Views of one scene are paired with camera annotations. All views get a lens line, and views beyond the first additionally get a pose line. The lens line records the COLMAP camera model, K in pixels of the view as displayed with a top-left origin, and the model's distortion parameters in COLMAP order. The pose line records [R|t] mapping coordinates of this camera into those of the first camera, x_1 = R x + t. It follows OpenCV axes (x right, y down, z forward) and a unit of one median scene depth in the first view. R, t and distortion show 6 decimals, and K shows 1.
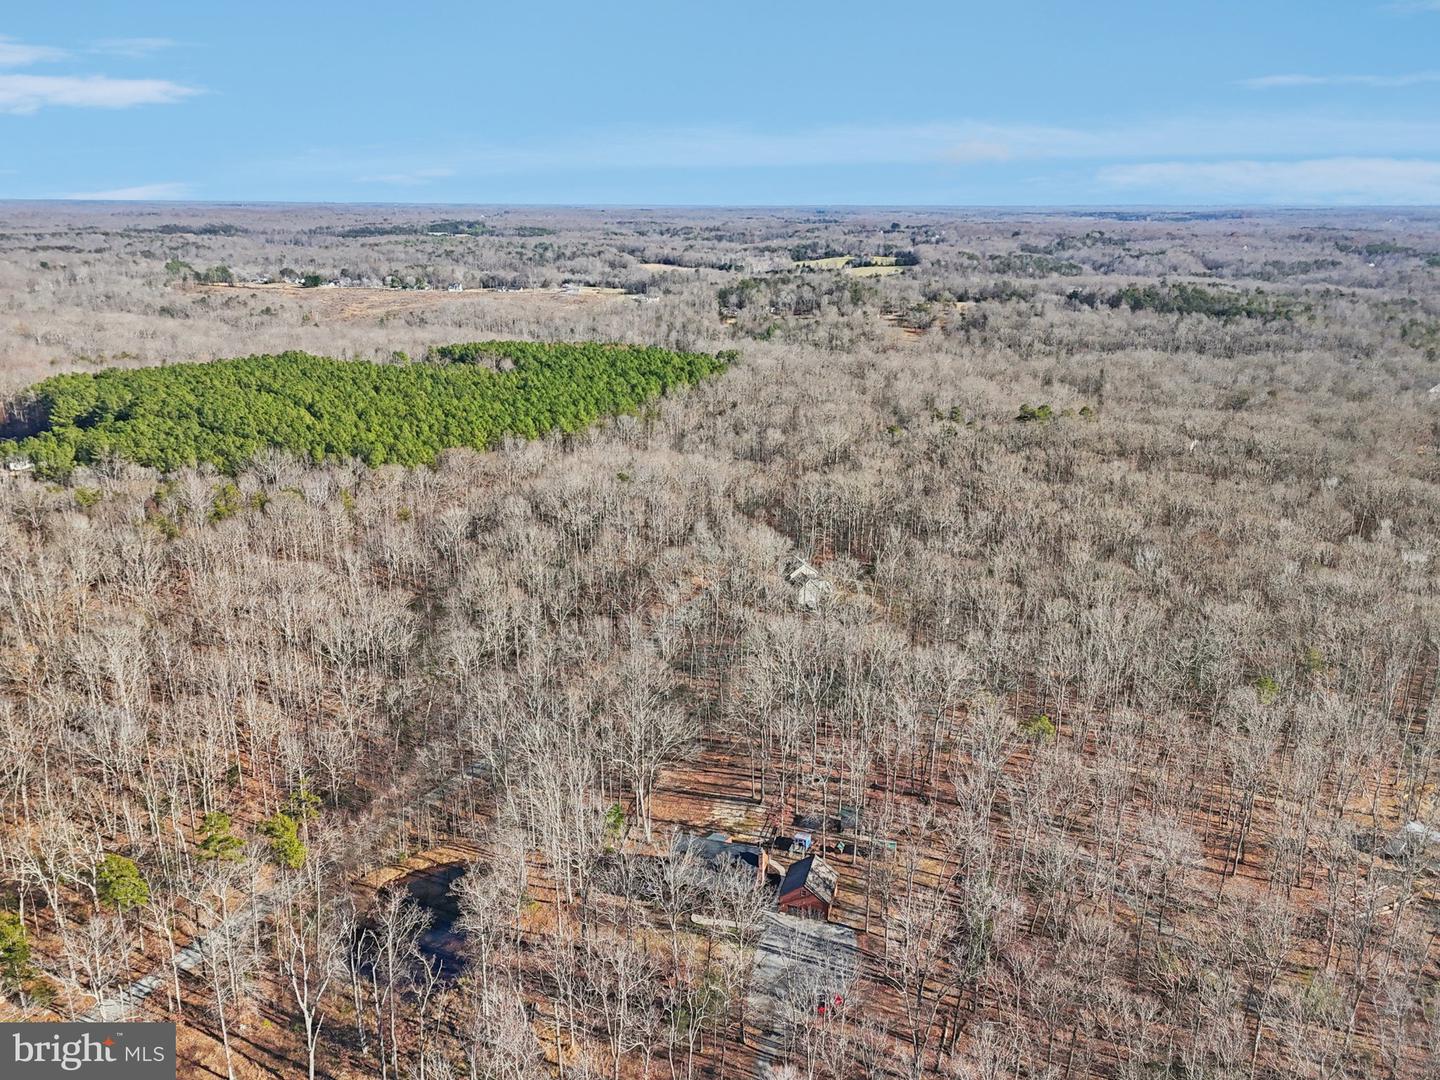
lens RADIAL K [[1064.5, 0, 716.9], [0, 1064.5, 541.0], [0, 0, 1]] dist [0.035111, -0.015423]
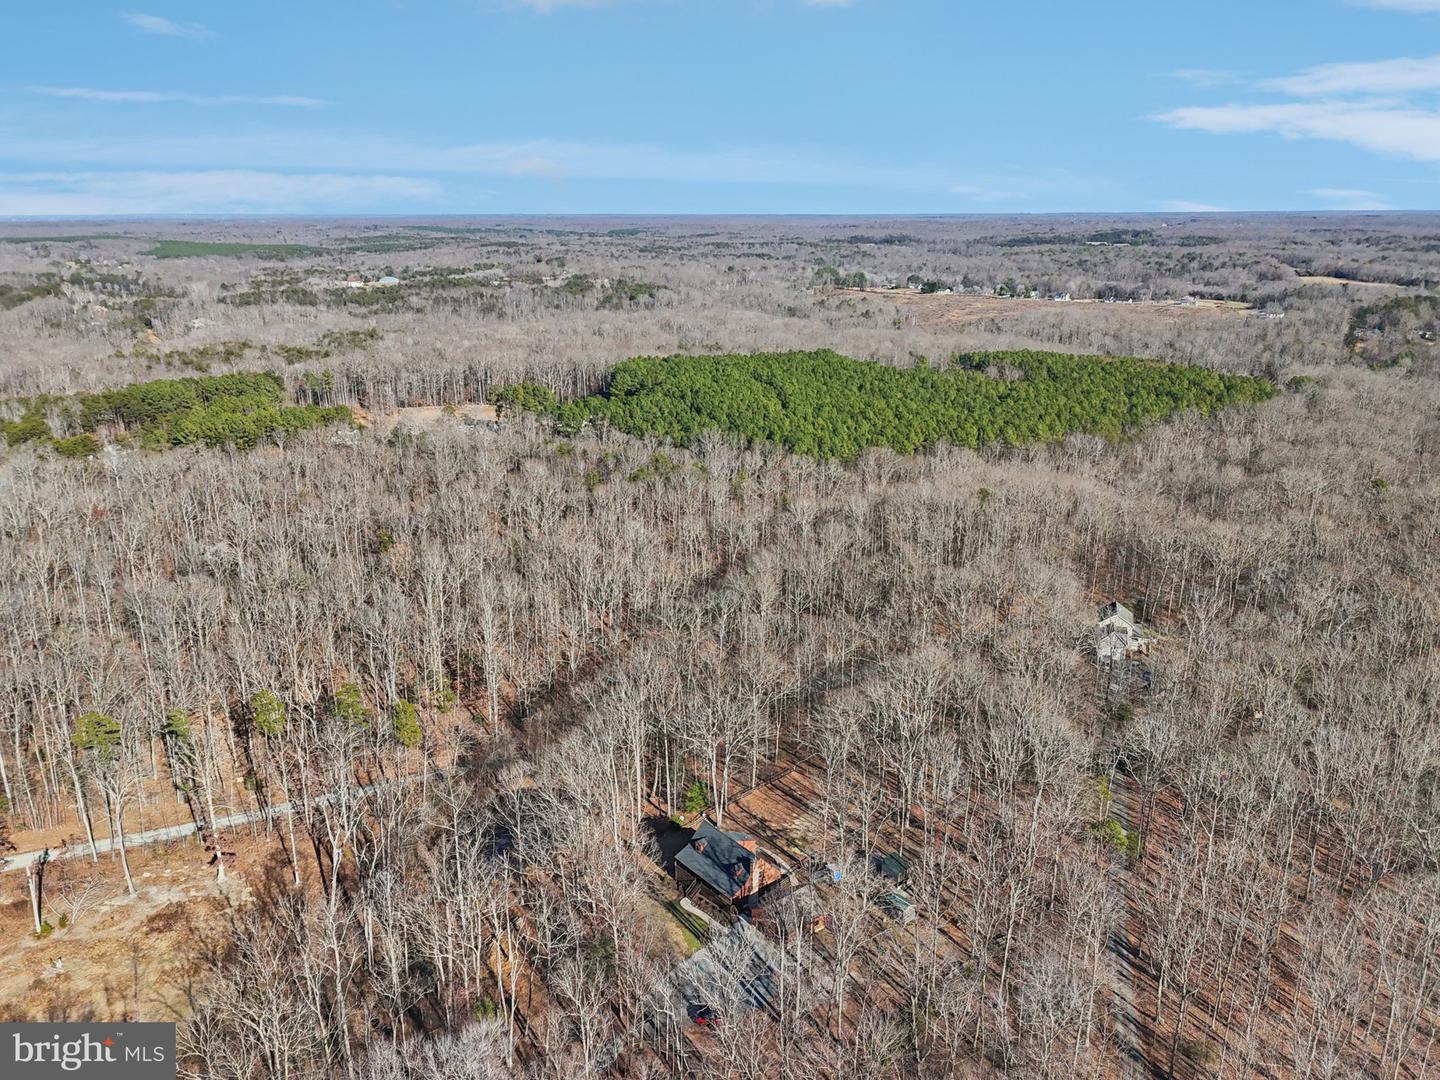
lens RADIAL K [[1064.5, 0, 725.7], [0, 1064.5, 537.8], [0, 0, 1]] dist [0.035111, -0.015423]
pose [[0.831366, 0.154509, -0.533815, 0.056076], [-0.160400, 0.986406, 0.035701, -0.003867], [0.532074, 0.055944, 0.844847, 0.015015]]
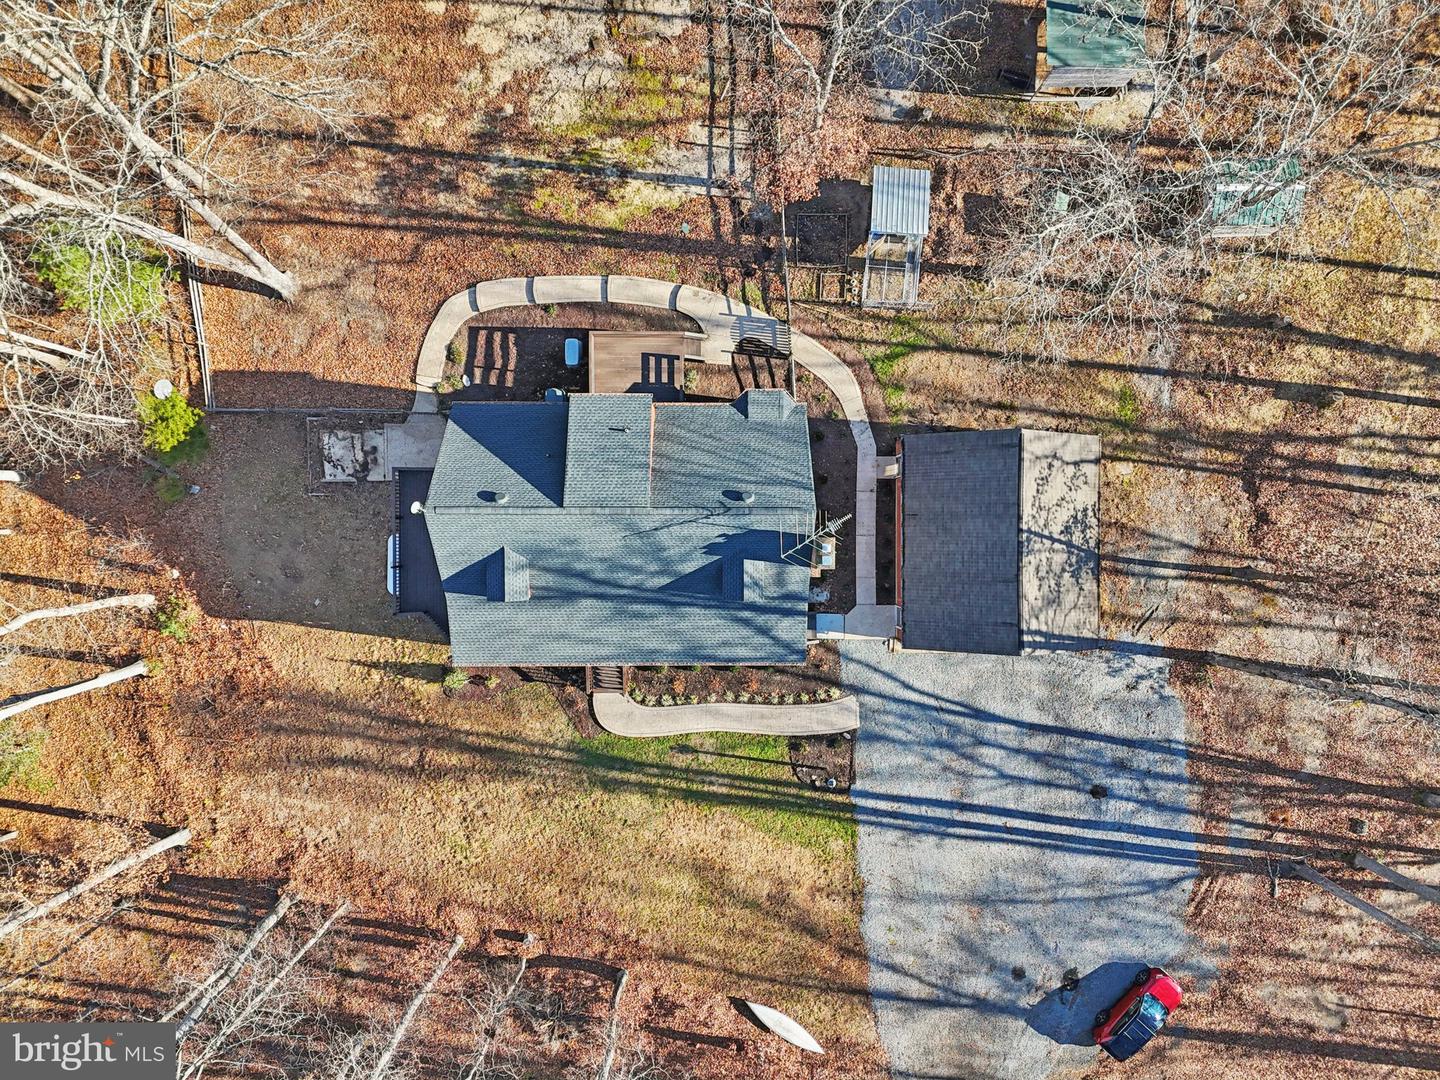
lens RADIAL K [[1064.5, 0, 726.6], [0, 1064.5, 534.1], [0, 0, 1]] dist [0.035111, -0.015423]
pose [[0.958228, -0.285990, 0.003114, 0.002390], [0.082167, 0.285701, 0.954790, 0.007614], [-0.273950, -0.914650, 0.297265, 0.105545]]
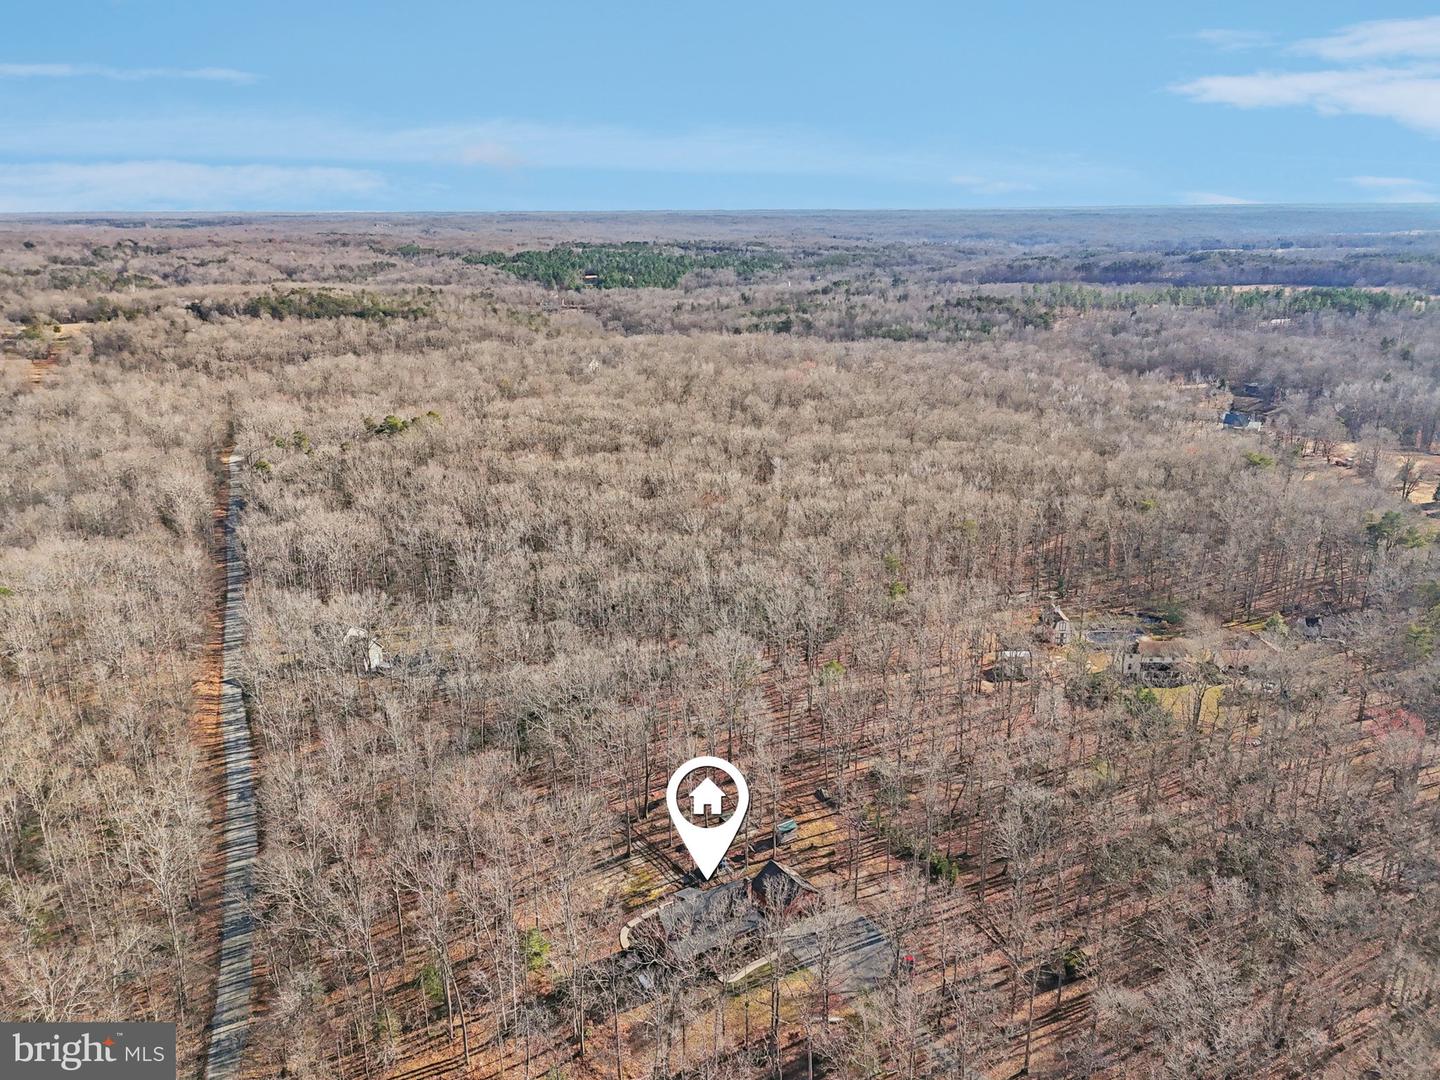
lens RADIAL K [[1064.5, 0, 722.6], [0, 1064.5, 539.9], [0, 0, 1]] dist [0.035111, -0.015423]
pose [[0.649896, -0.232662, 0.723535, -0.067013], [0.237599, 0.966471, 0.097364, -0.011775], [-0.721929, 0.108635, 0.683386, 0.036476]]
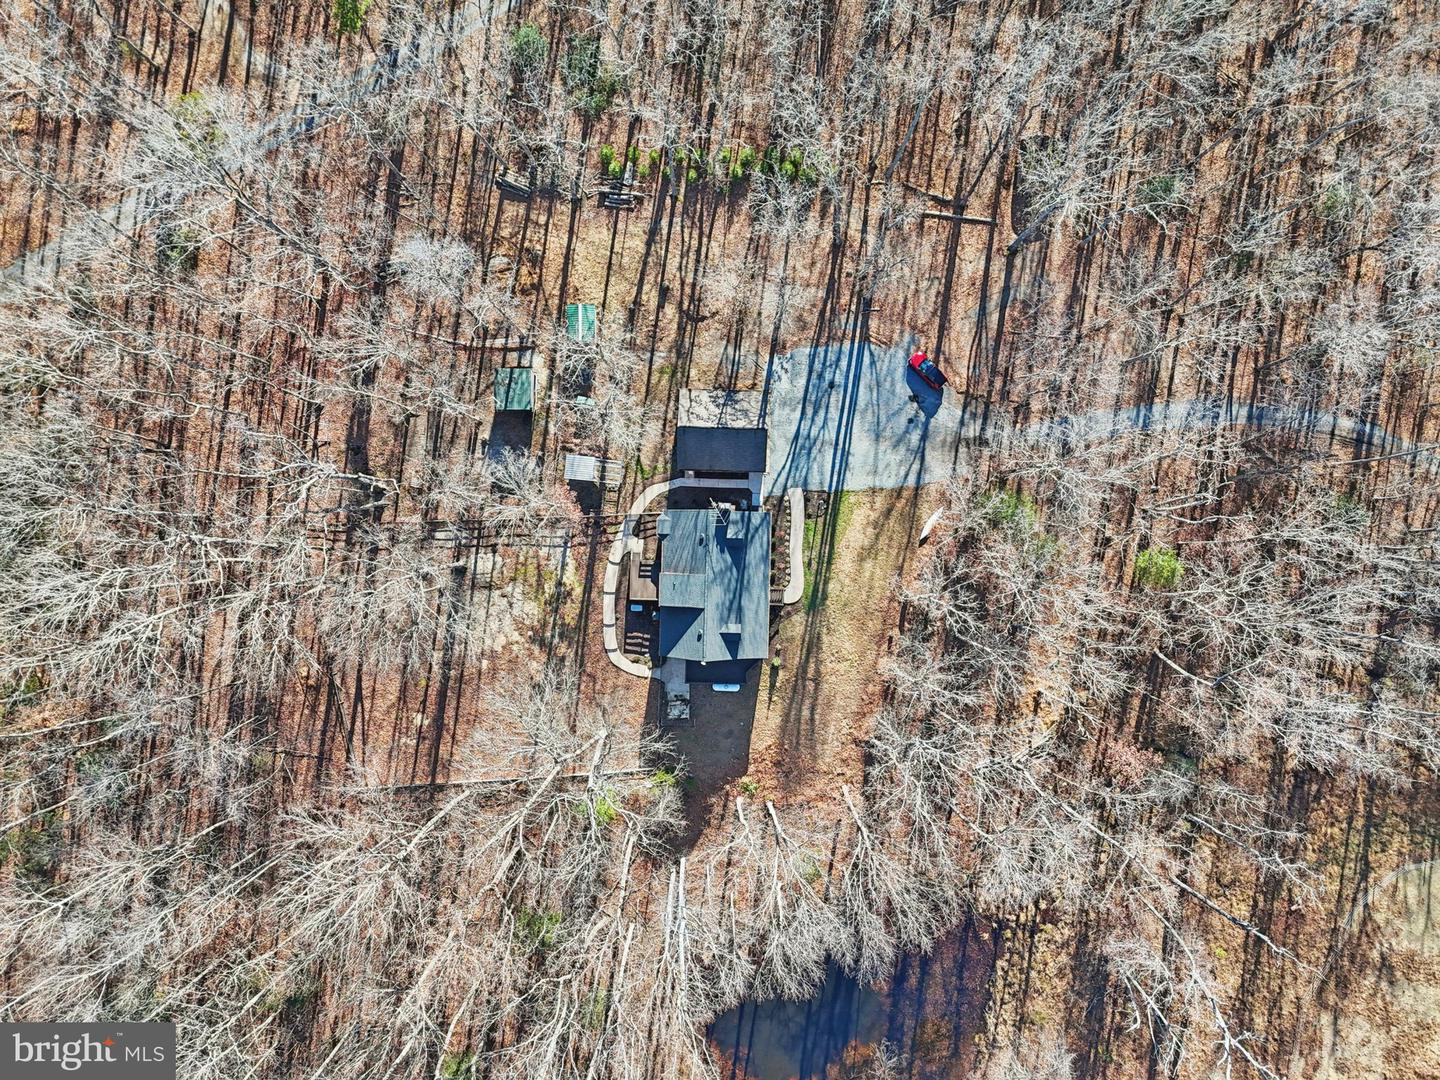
lens RADIAL K [[1064.5, 0, 720.2], [0, 1064.5, 554.2], [0, 0, 1]] dist [0.035111, -0.015423]
pose [[-0.262923, -0.964627, -0.019153, 0.003086], [0.280126, -0.095319, 0.955219, -0.031598], [-0.923256, 0.245784, 0.295279, 0.093440]]
